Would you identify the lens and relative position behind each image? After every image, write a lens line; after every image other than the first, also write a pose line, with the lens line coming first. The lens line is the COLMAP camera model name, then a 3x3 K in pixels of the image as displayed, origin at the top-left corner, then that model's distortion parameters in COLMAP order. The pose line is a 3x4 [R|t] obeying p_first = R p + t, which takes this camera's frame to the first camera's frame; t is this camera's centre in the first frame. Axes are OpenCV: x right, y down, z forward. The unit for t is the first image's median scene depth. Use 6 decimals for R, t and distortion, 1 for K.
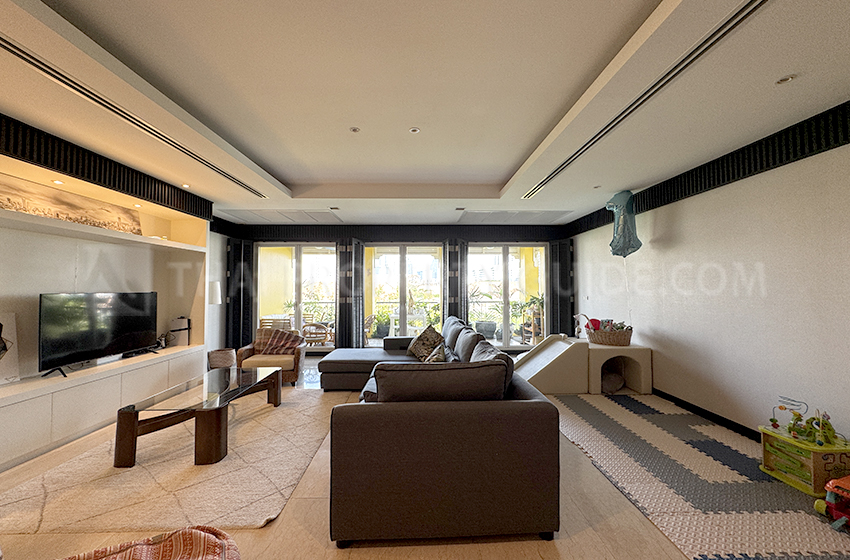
lens RADIAL K [[339.3, 0, 424.9], [0, 339.3, 283.8], [0, 0, 1]] dist [-0.004870, -0.000008]
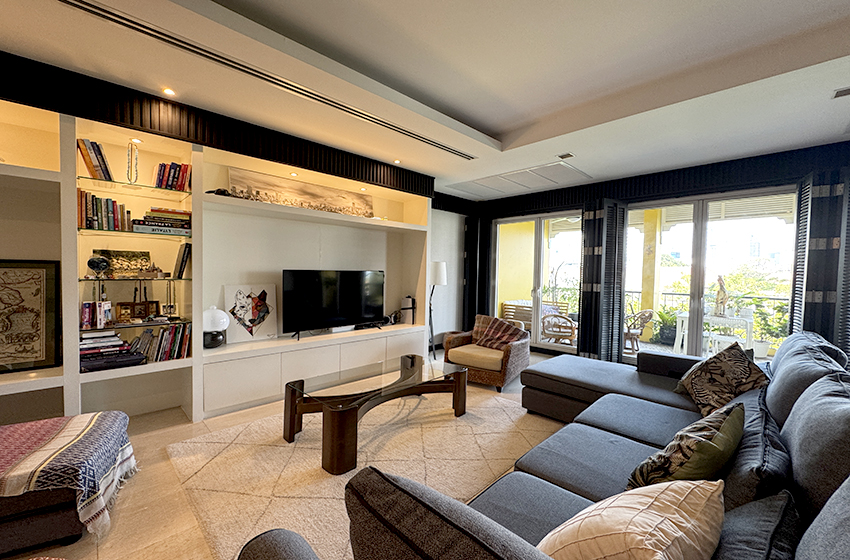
lens RADIAL K [[339.3, 0, 424.9], [0, 339.3, 283.8], [0, 0, 1]] dist [-0.004870, -0.000008]
pose [[0.685210, 0.037680, -0.727371, 0.060984], [-0.007002, 0.998956, 0.045153, 0.014151], [0.728312, -0.025846, 0.684758, 0.334489]]
